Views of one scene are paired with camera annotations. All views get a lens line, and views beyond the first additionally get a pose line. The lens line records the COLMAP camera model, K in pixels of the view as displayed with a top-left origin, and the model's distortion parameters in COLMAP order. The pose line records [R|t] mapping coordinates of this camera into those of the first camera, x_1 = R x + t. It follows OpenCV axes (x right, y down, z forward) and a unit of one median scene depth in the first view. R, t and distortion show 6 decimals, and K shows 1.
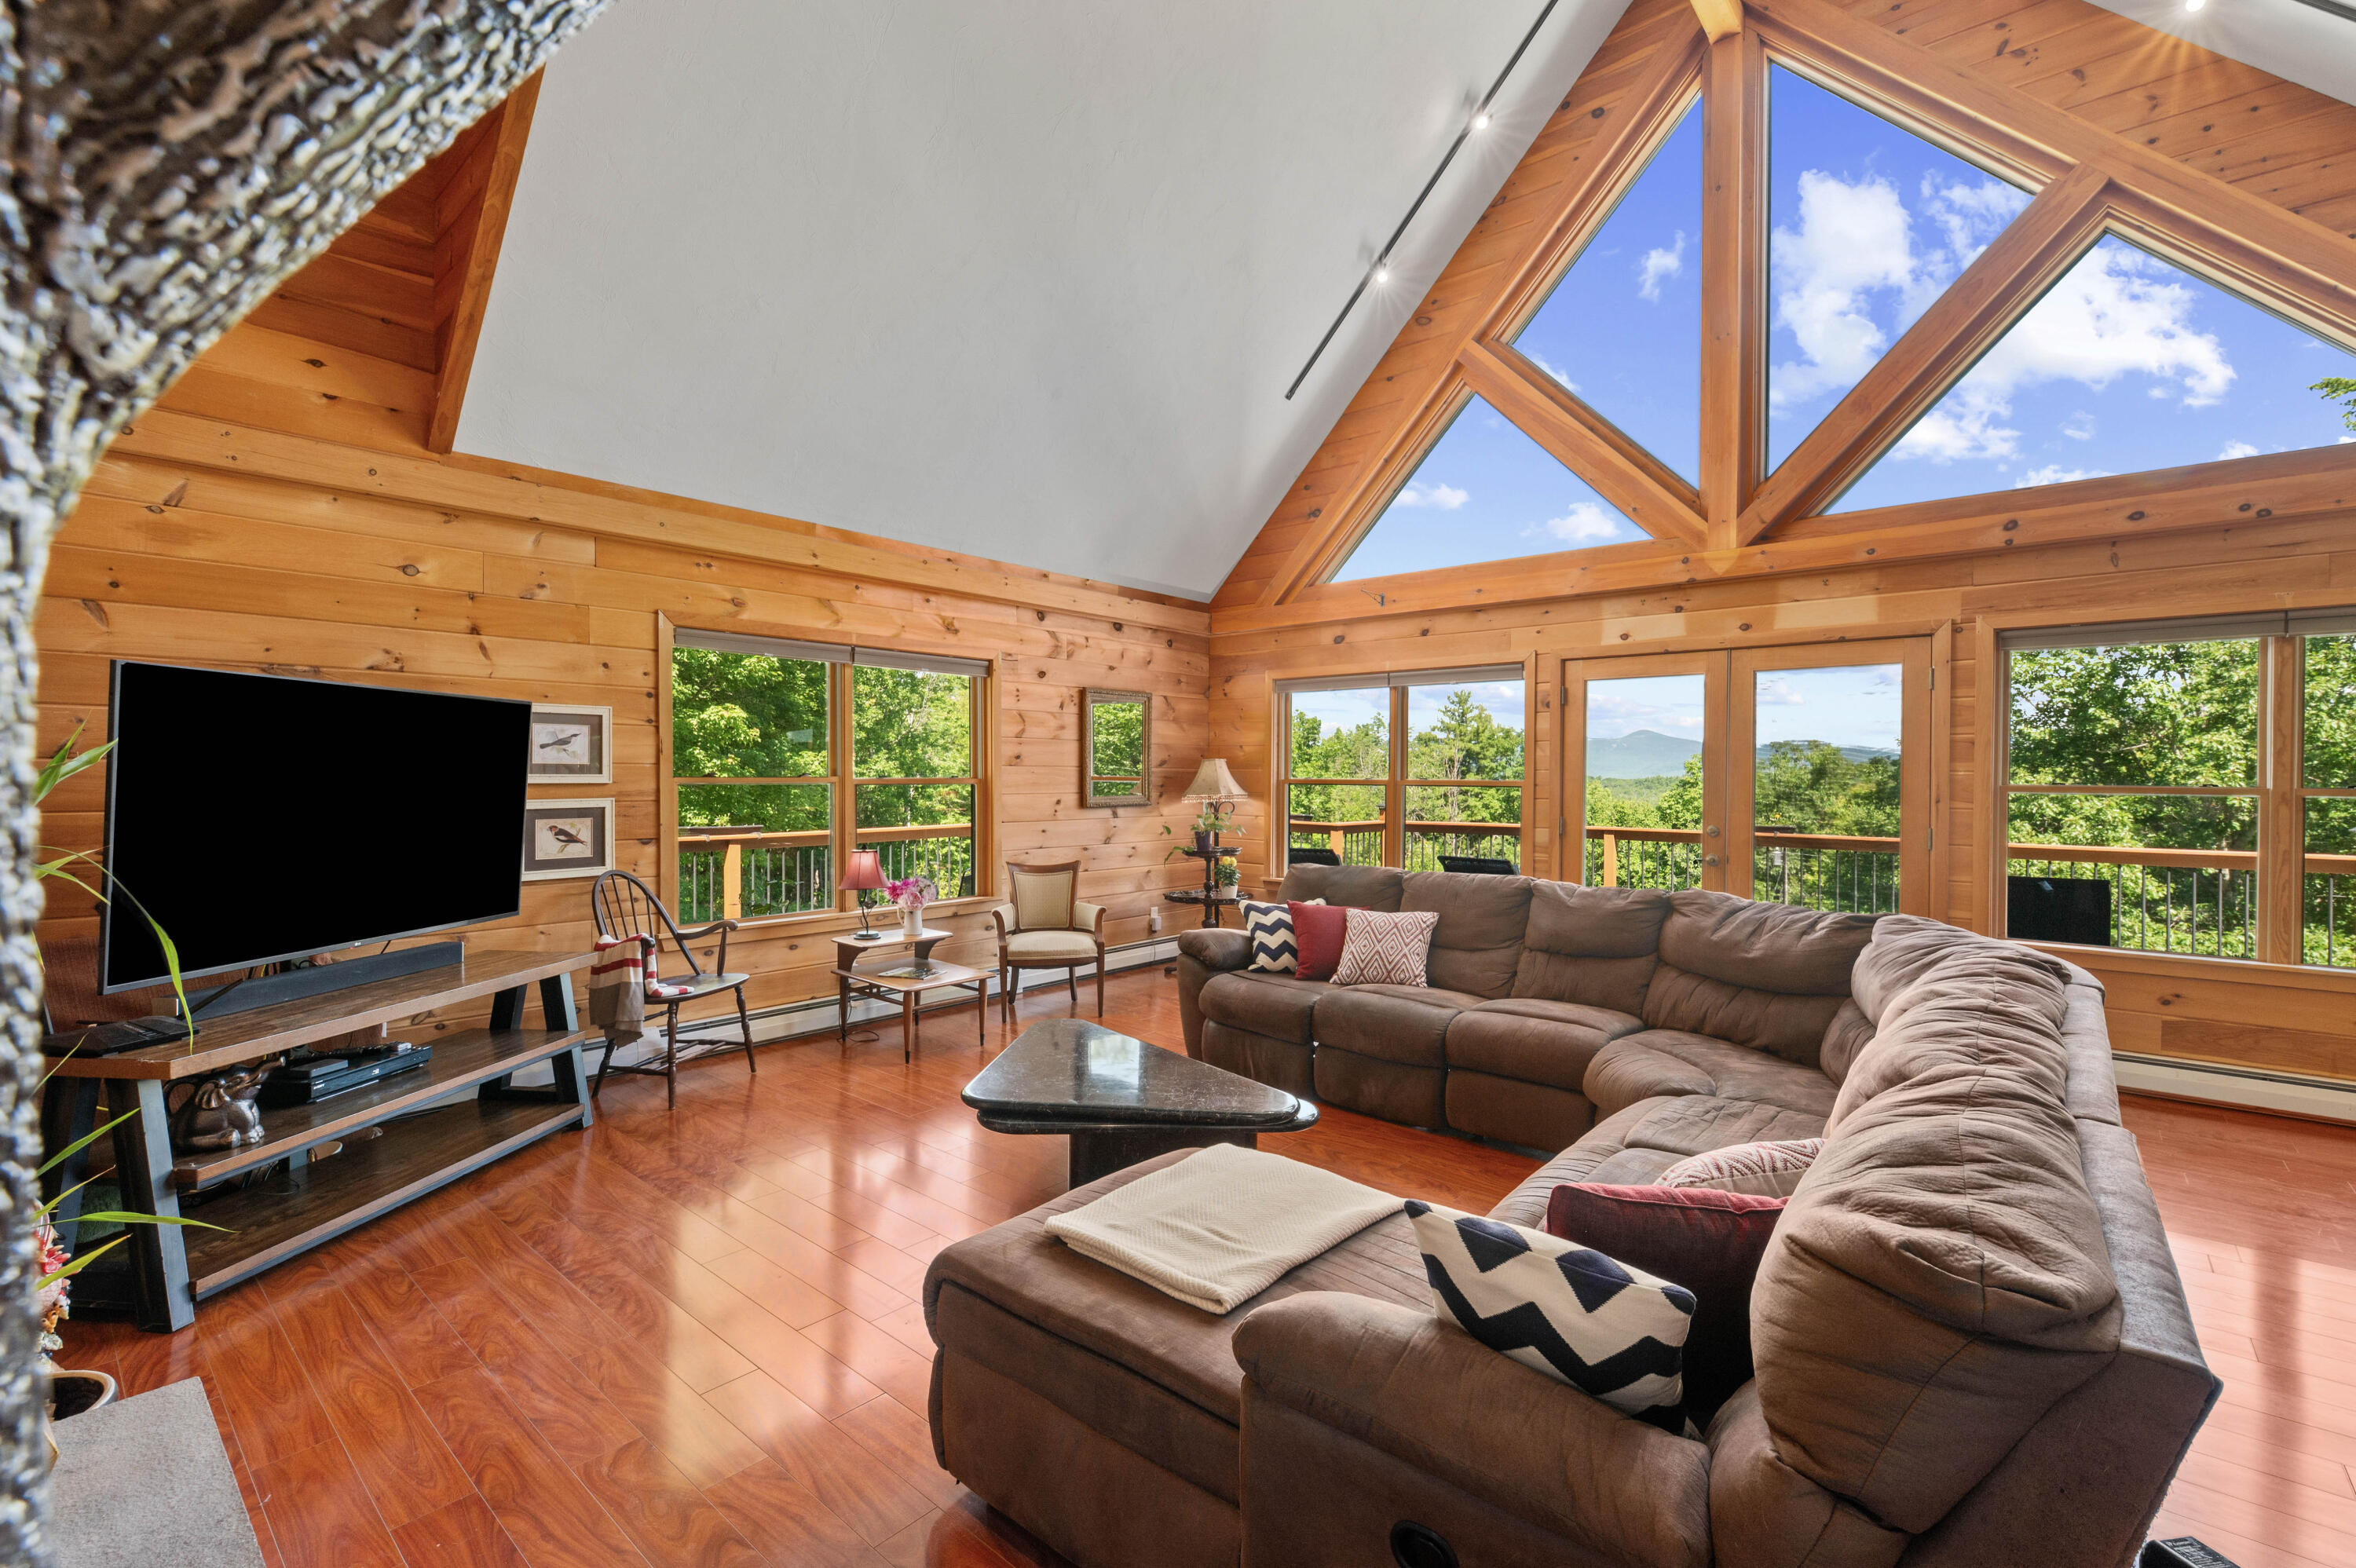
lens RADIAL K [[1022.0, 0, 1192.4], [0, 1022.0, 789.4], [0, 0, 1]] dist [0.001238, 0.000187]
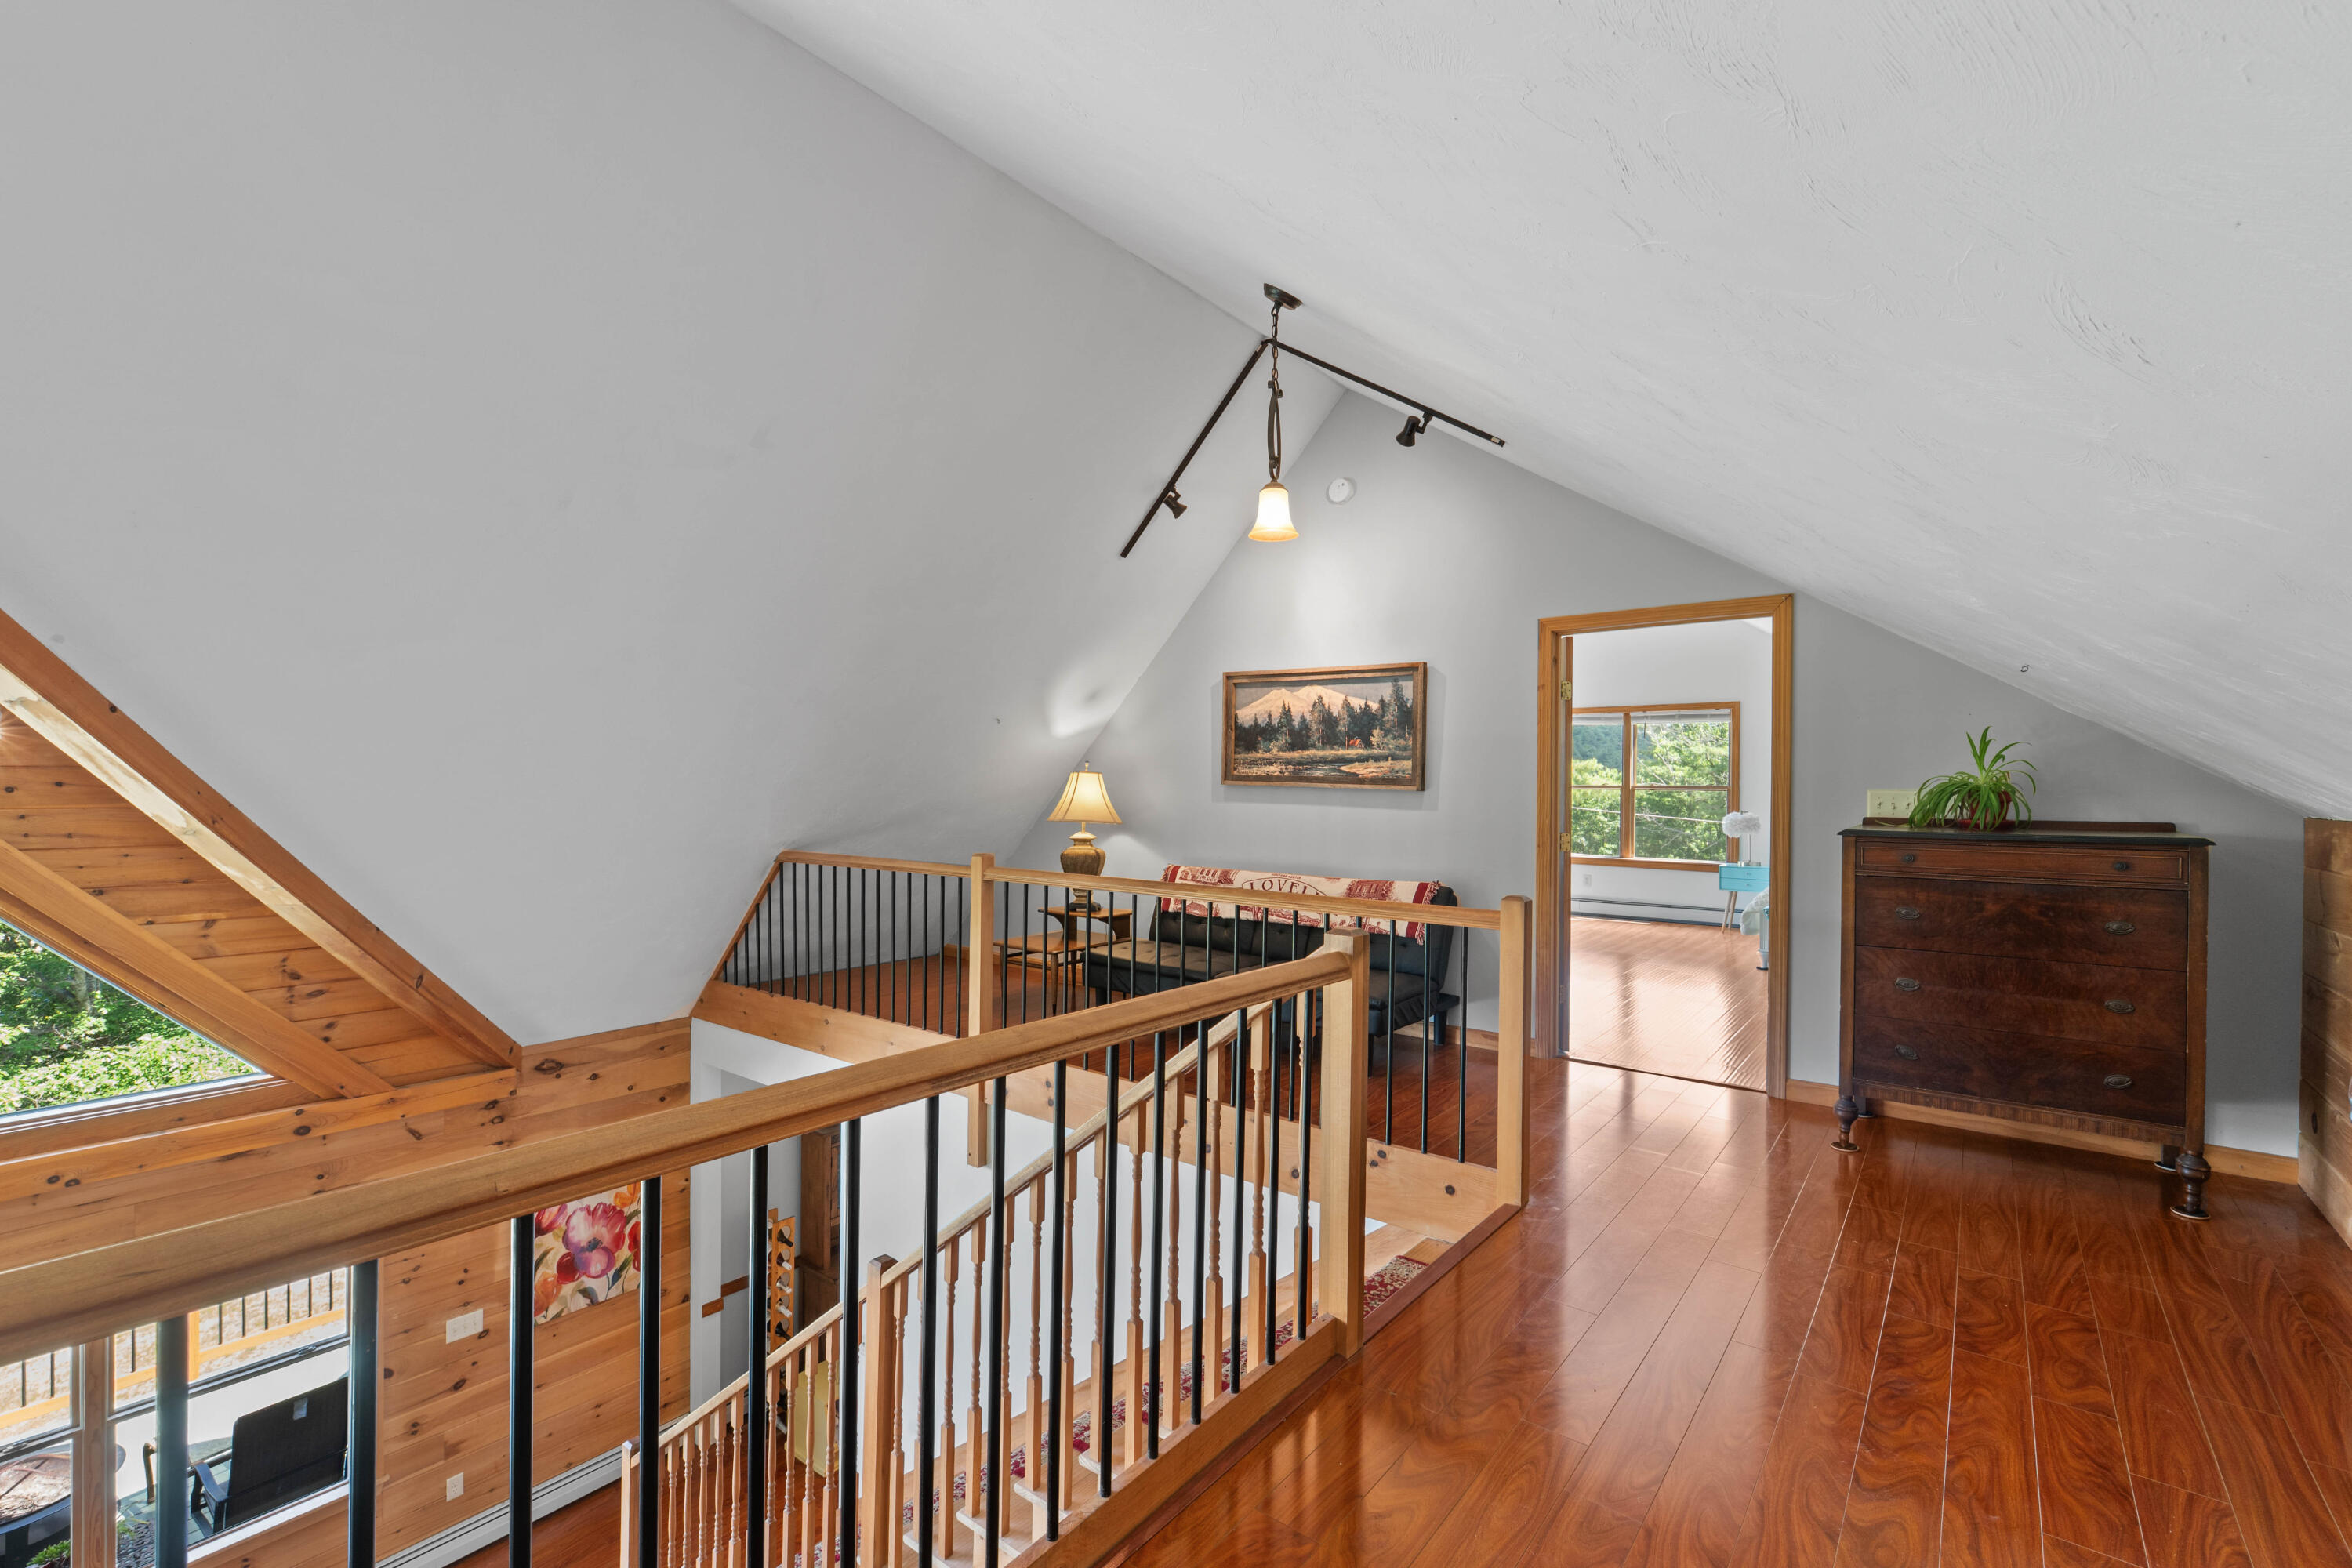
lens RADIAL K [[1020.4, 0, 1181.6], [0, 1020.4, 774.8], [0, 0, 1]] dist [0.001238, 0.000187]
pose [[-0.028871, -0.007889, 0.999552, -0.018330], [0.002792, 0.999964, 0.007973, -0.518427], [-0.999579, 0.003021, -0.028848, -0.075788]]
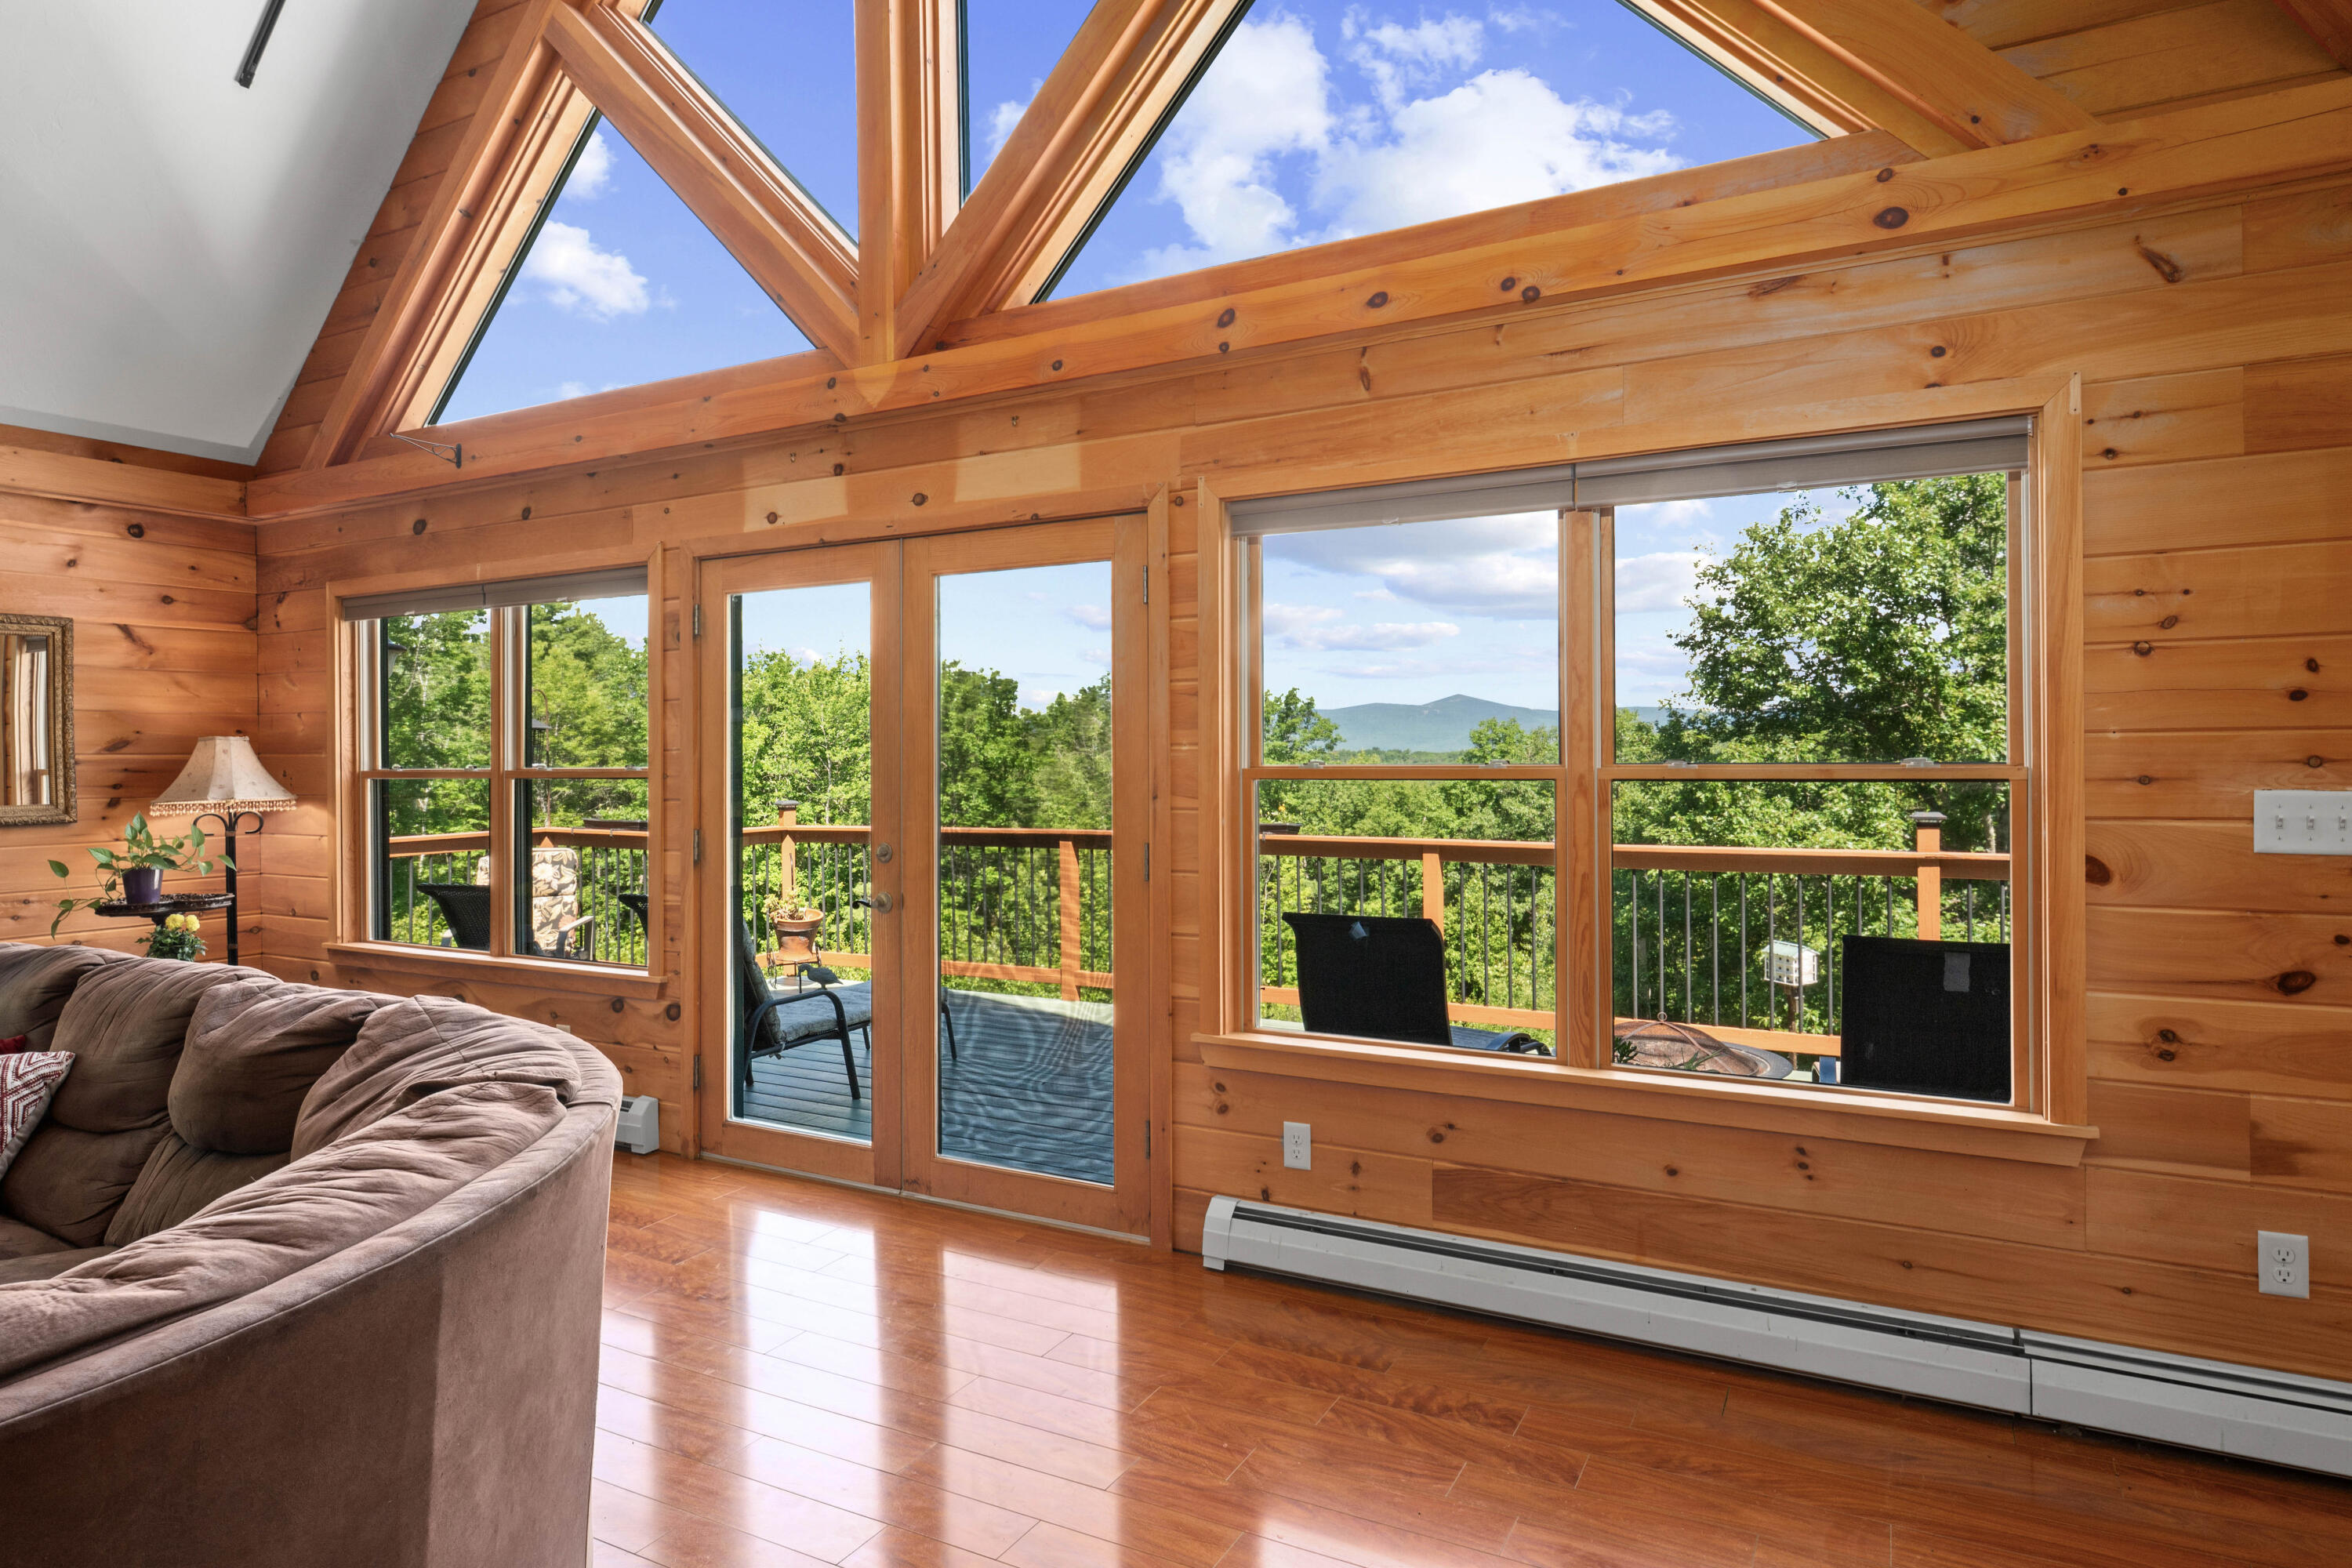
lens RADIAL K [[1336.8, 0, 1172.2], [0, 1336.8, 769.9], [0, 0, 1]] dist [0.004267, -0.000563]
pose [[0.978414, -0.017900, 0.205878, 0.516243], [0.018167, 0.999835, 0.000594, -0.003391], [-0.205855, 0.003159, 0.978577, 0.226915]]
